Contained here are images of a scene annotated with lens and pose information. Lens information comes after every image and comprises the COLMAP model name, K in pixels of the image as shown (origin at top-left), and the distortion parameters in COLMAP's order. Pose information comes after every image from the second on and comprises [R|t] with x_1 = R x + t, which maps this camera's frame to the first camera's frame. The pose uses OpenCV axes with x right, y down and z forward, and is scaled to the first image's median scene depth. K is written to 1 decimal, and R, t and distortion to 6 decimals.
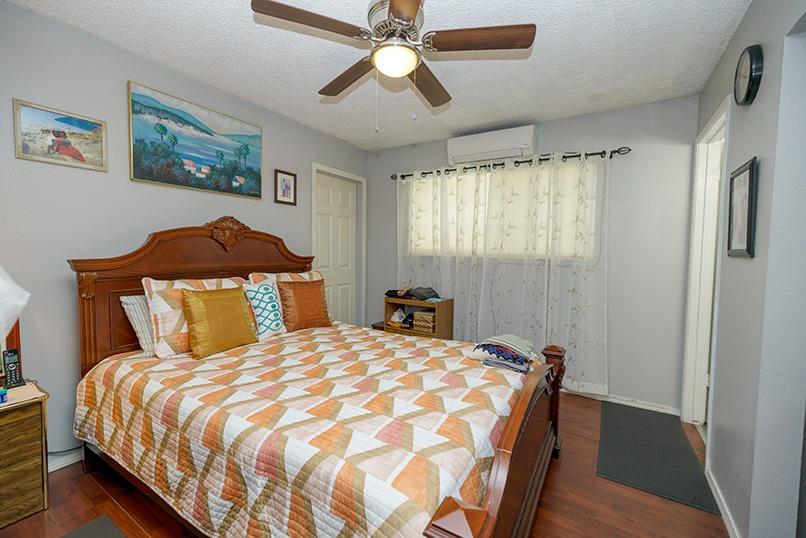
lens RADIAL K [[338.5, 0, 398.7], [0, 338.5, 263.9], [0, 0, 1]] dist [0.000099, -0.000179]
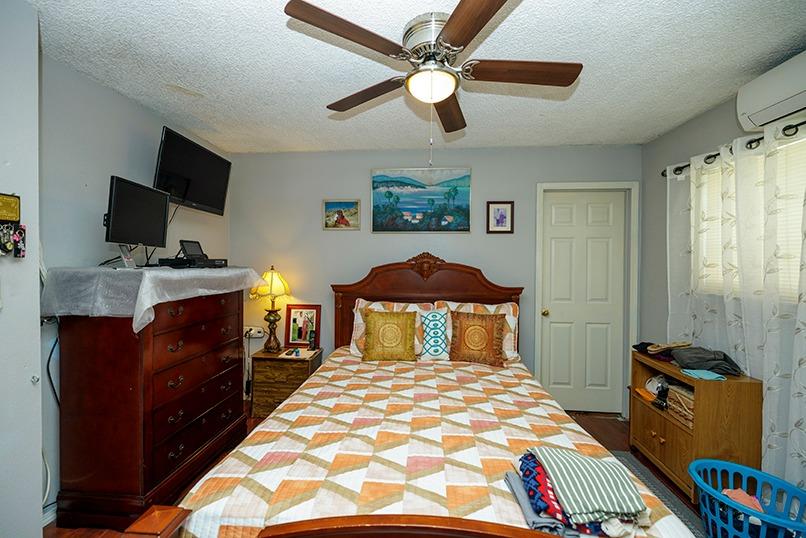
lens RADIAL K [[338.5, 0, 398.7], [0, 338.5, 263.9], [0, 0, 1]] dist [0.000099, -0.000179]
pose [[0.449450, -0.006822, -0.893279, 0.543355], [-0.038238, 0.998907, -0.026869, -0.063538], [0.892486, 0.046234, 0.448698, 0.376896]]
